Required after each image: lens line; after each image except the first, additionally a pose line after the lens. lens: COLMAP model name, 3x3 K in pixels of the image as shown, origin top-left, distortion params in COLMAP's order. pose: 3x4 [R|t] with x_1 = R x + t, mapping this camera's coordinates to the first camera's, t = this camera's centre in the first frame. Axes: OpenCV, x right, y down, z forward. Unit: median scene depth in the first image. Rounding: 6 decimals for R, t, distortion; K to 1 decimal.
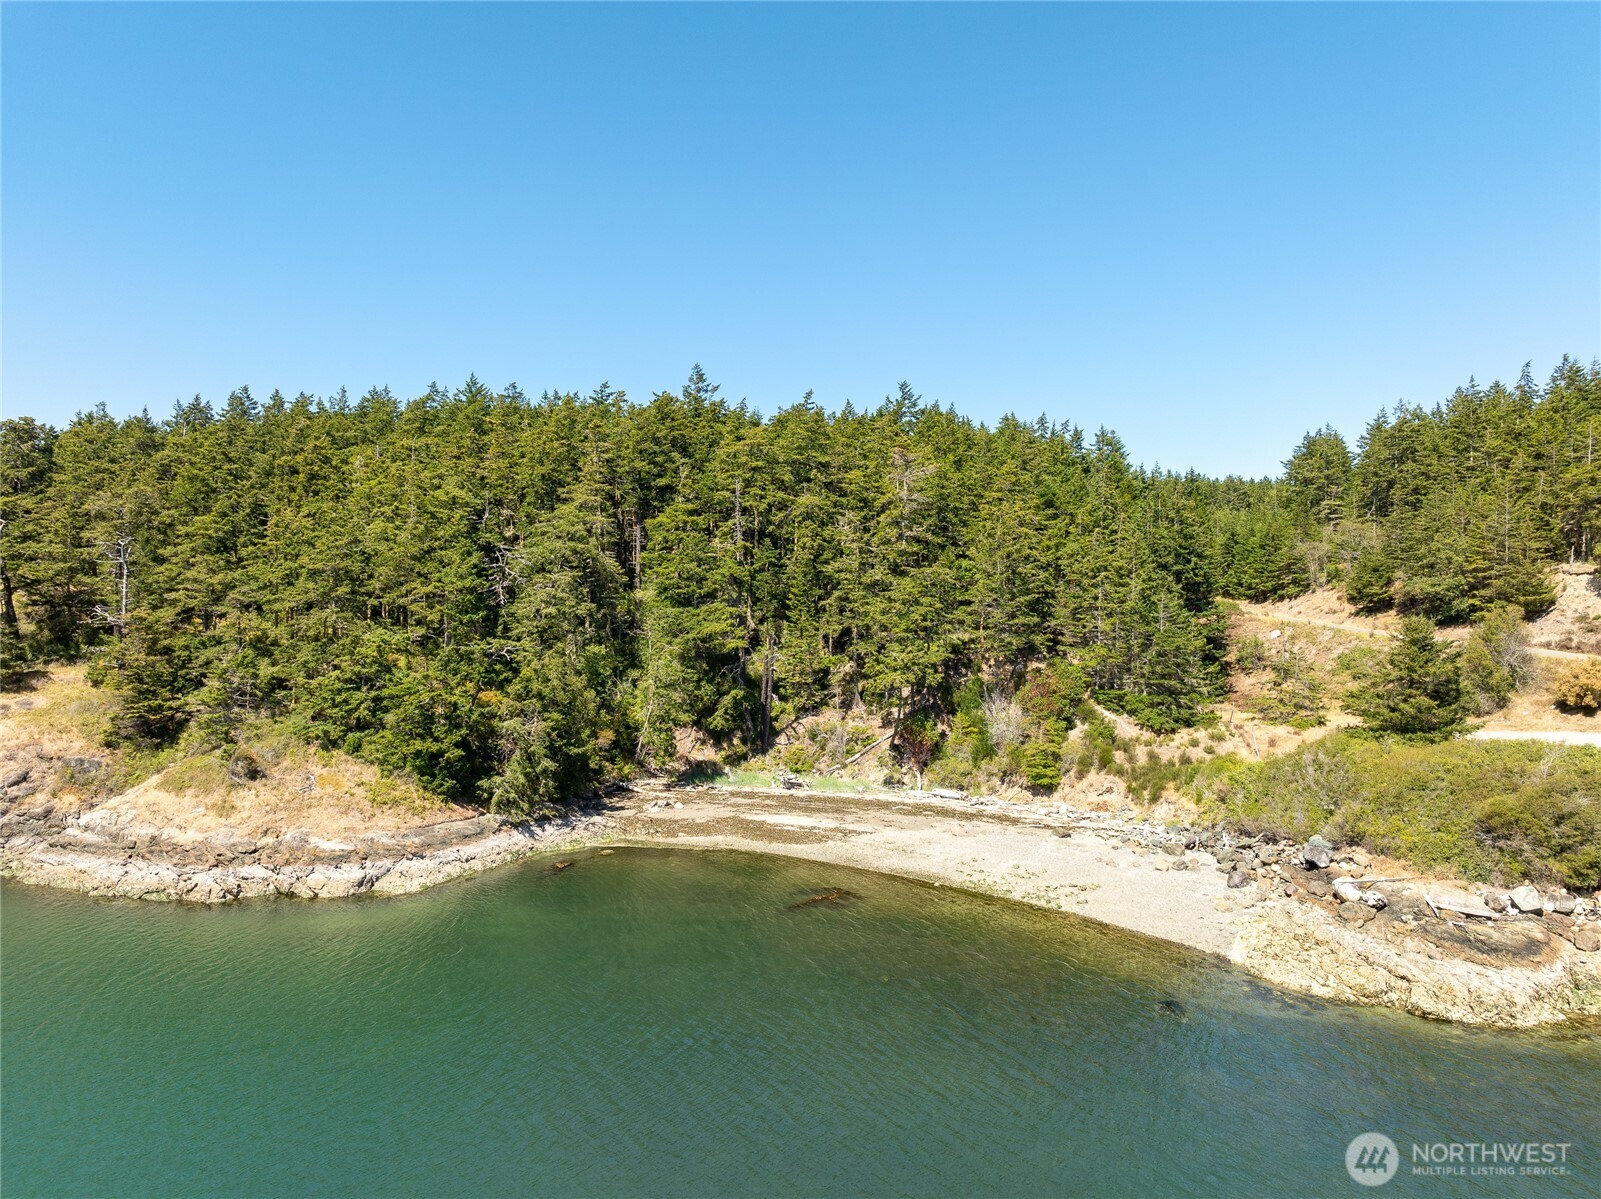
lens RADIAL K [[1135.3, 0, 807.6], [0, 1135.3, 597.7], [0, 0, 1]] dist [-0.035953, -0.000927]
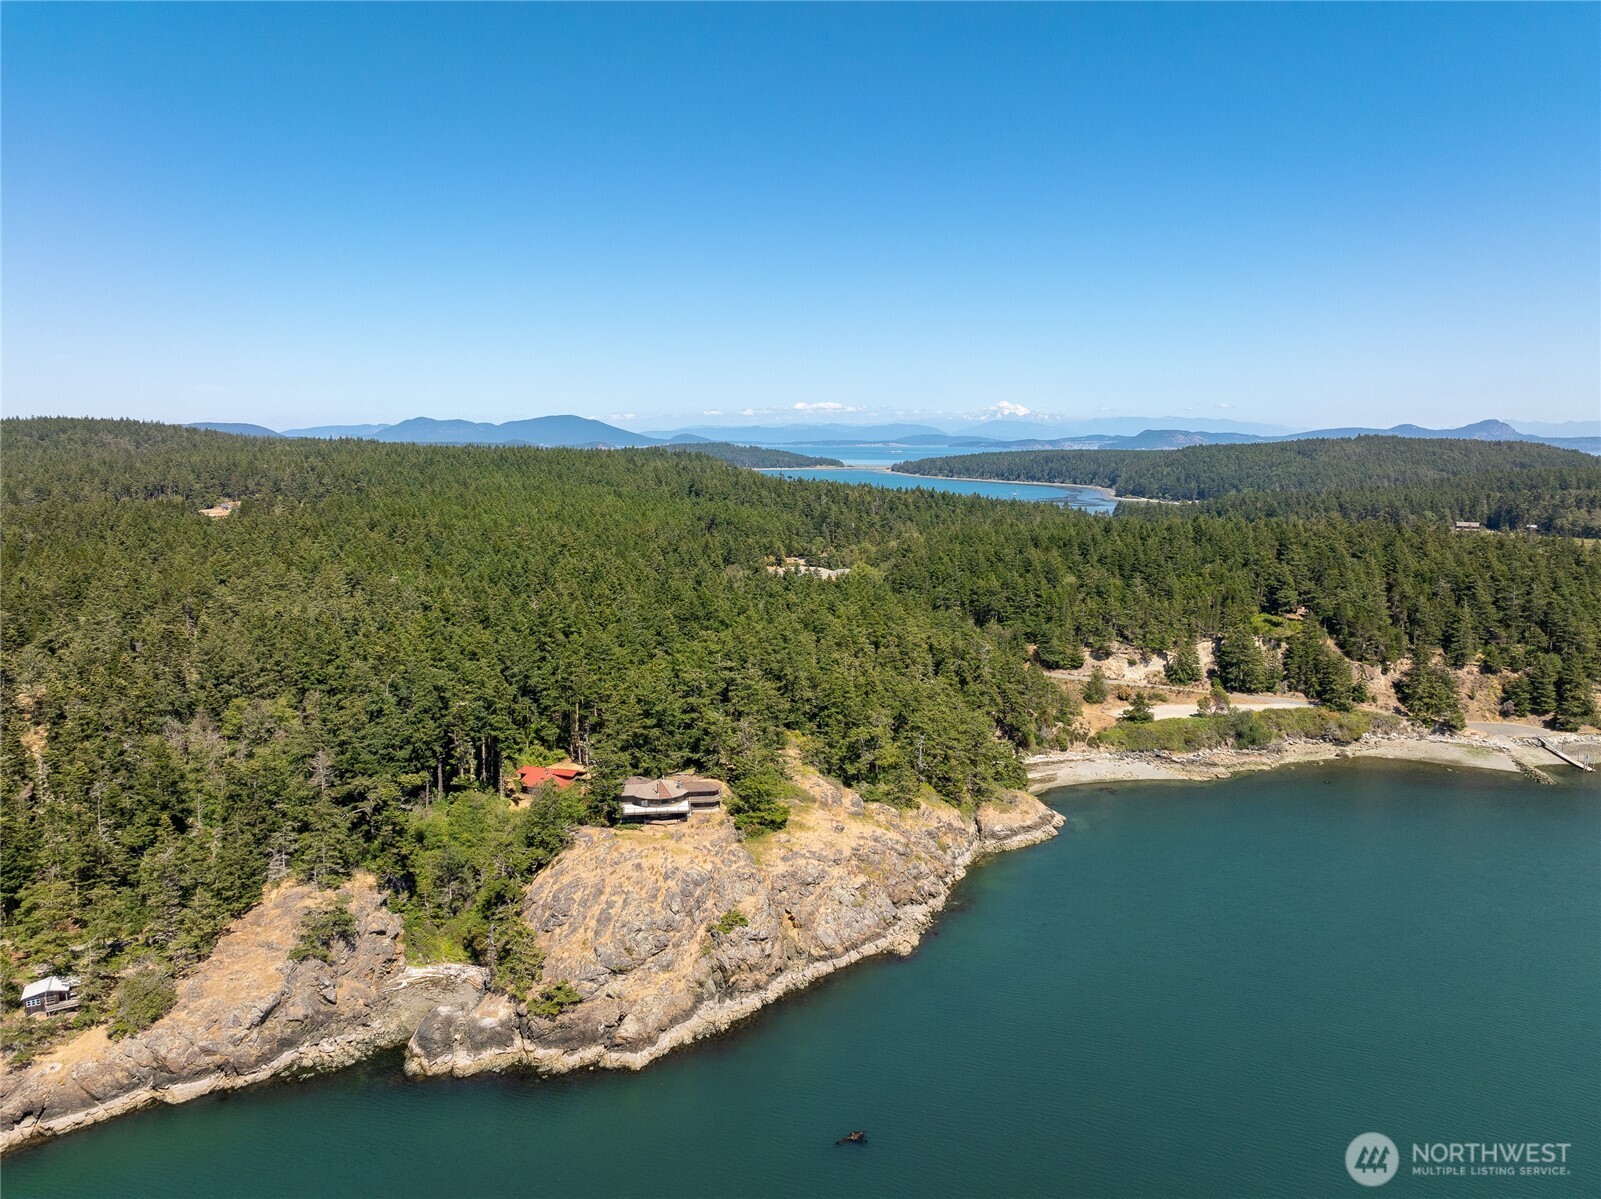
lens RADIAL K [[1135.3, 0, 801.1], [0, 1135.3, 601.8], [0, 0, 1]] dist [-0.035953, -0.000927]
pose [[0.567718, -0.114274, 0.815253, -2.892030], [-0.000176, 0.990302, 0.138933, -0.726066], [-0.823223, -0.079018, 0.562192, -0.232198]]
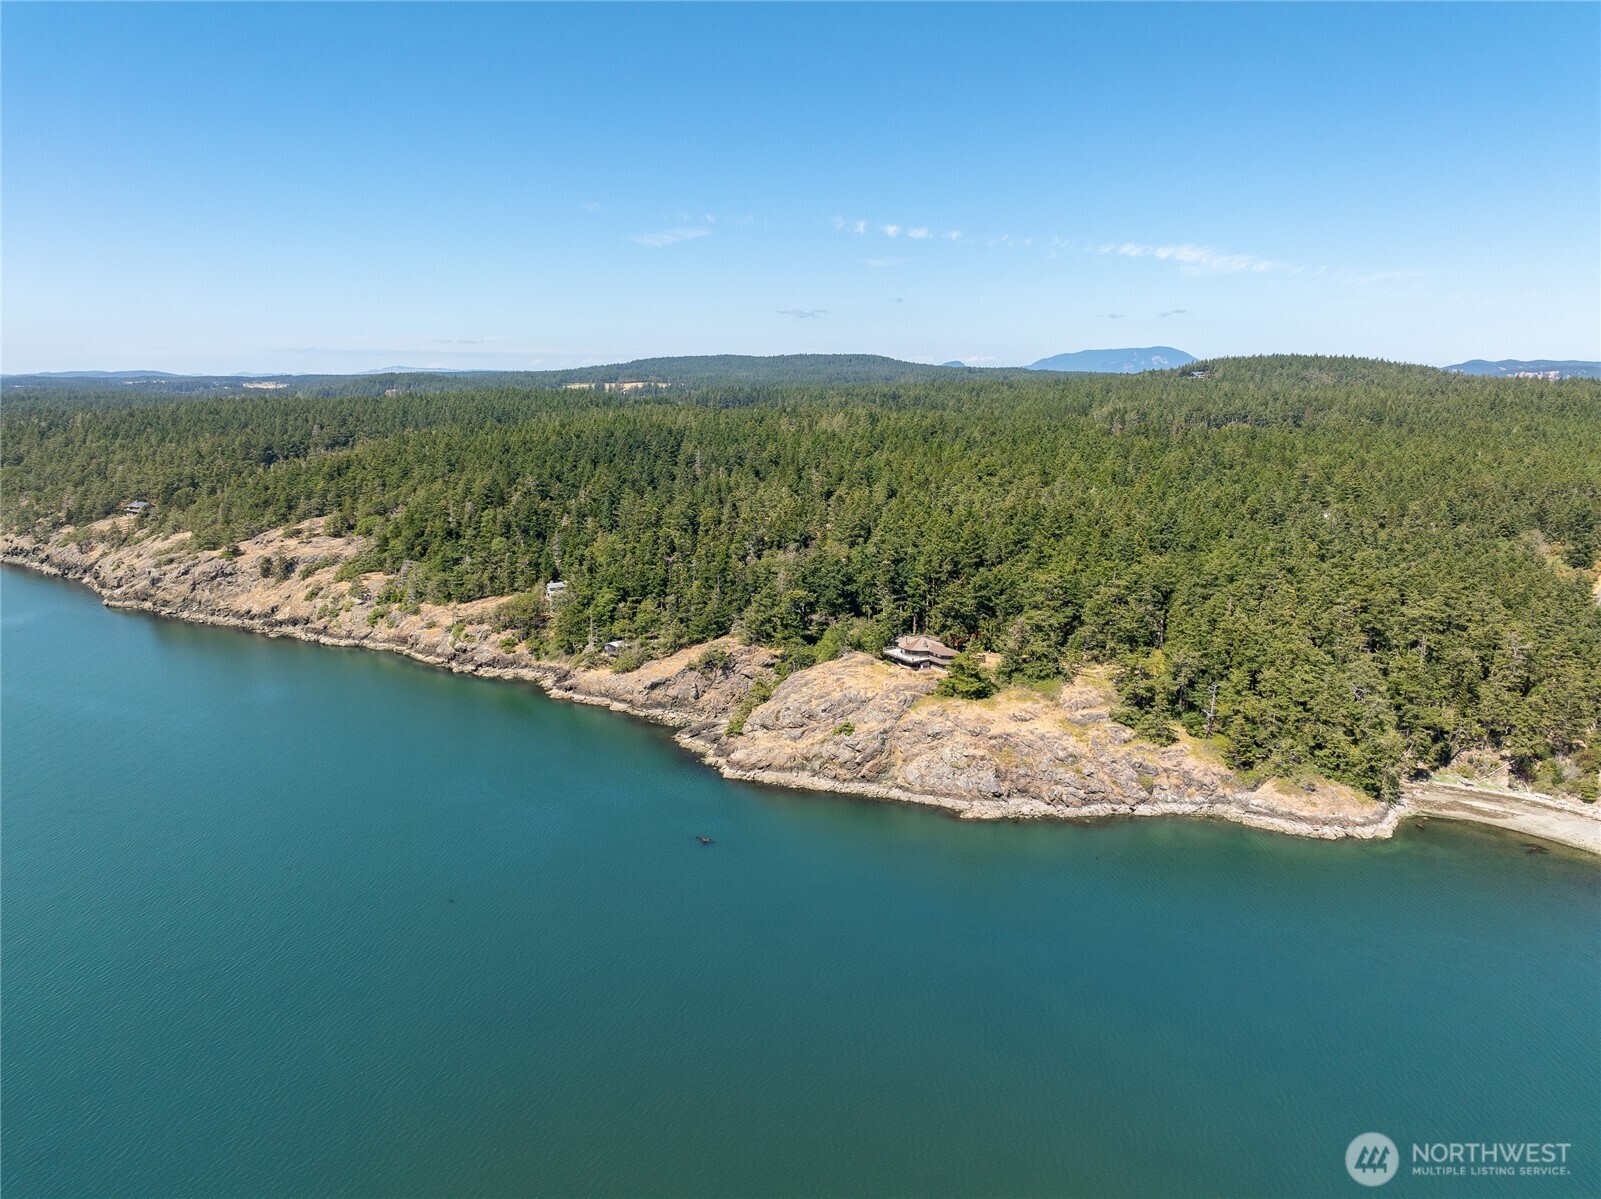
lens RADIAL K [[1135.3, 0, 802.8], [0, 1135.3, 594.3], [0, 0, 1]] dist [-0.035953, -0.000927]
pose [[0.984887, 0.040676, -0.168355, -1.114373], [-0.007352, 0.980974, 0.194001, -0.749479], [0.173043, -0.189831, 0.966447, -1.627079]]
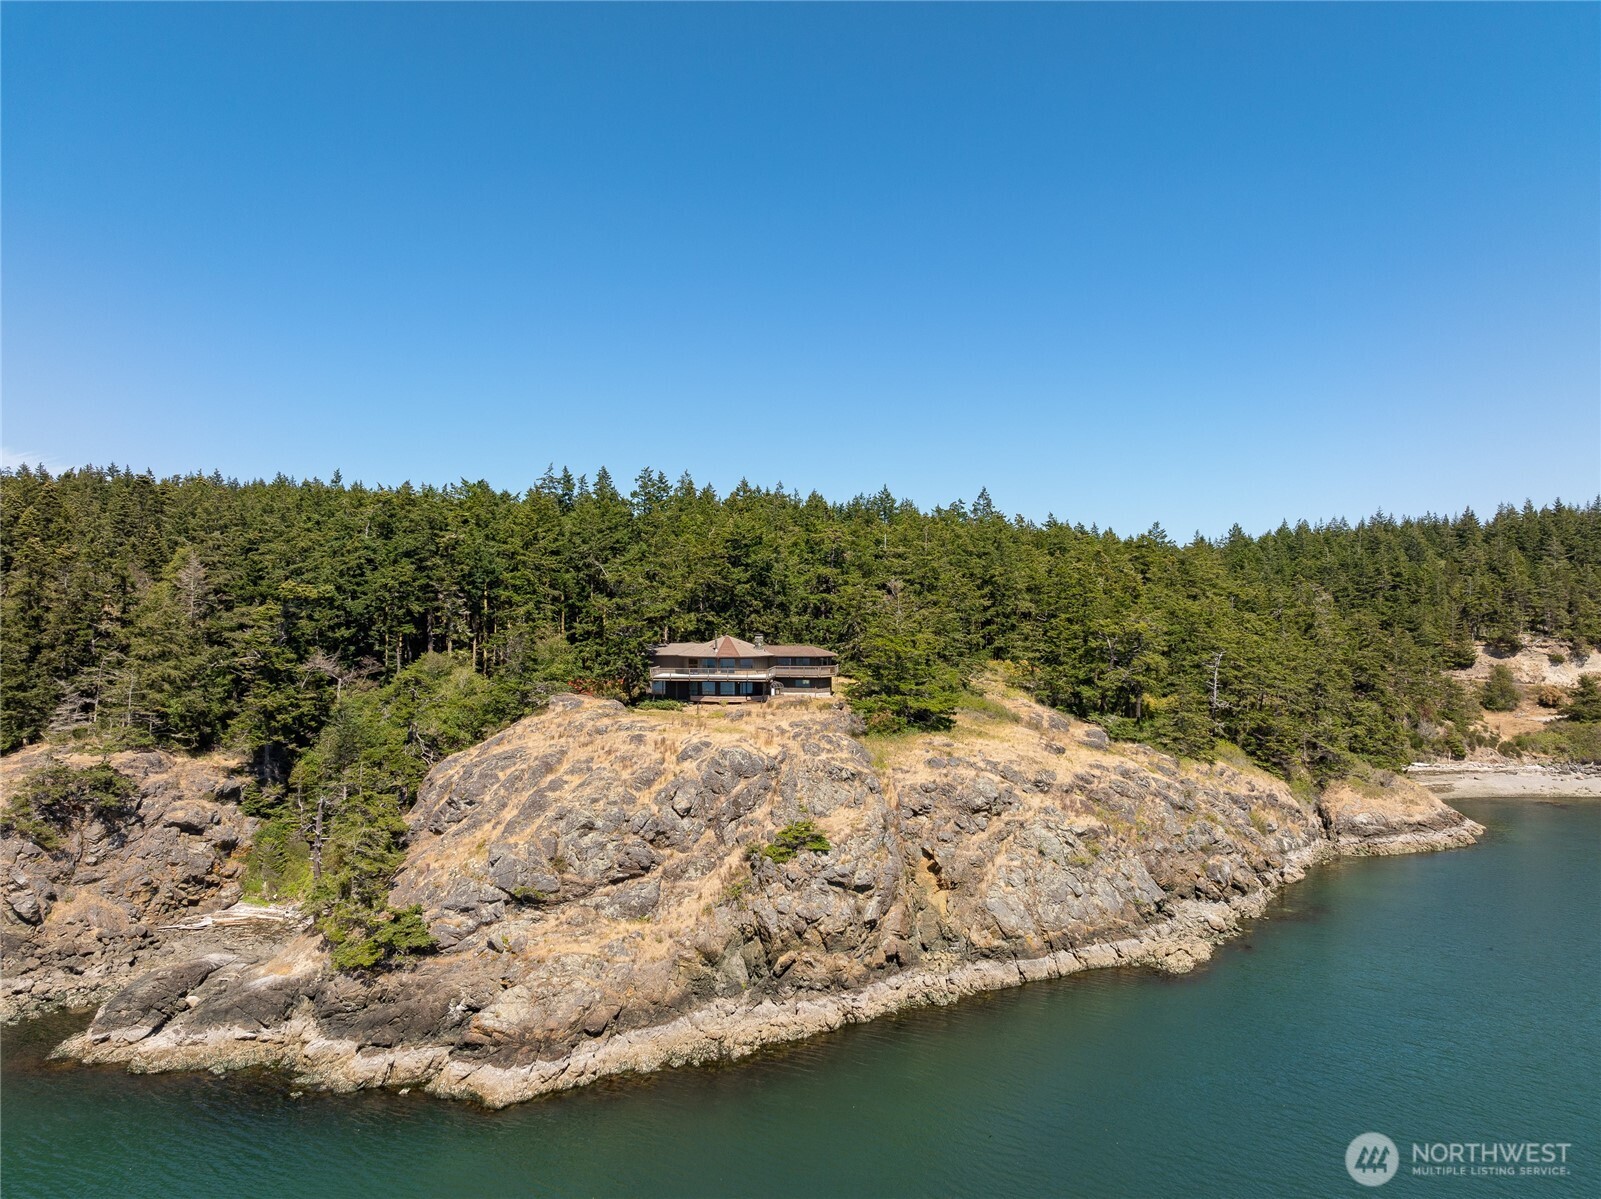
lens RADIAL K [[1135.3, 0, 795.5], [0, 1135.3, 600.7], [0, 0, 1]] dist [-0.035953, -0.000927]
pose [[0.758703, 0.002858, 0.651430, -2.056090], [-0.001360, 0.999995, -0.002804, -0.115740], [-0.651435, 0.001242, 0.758704, 0.201527]]
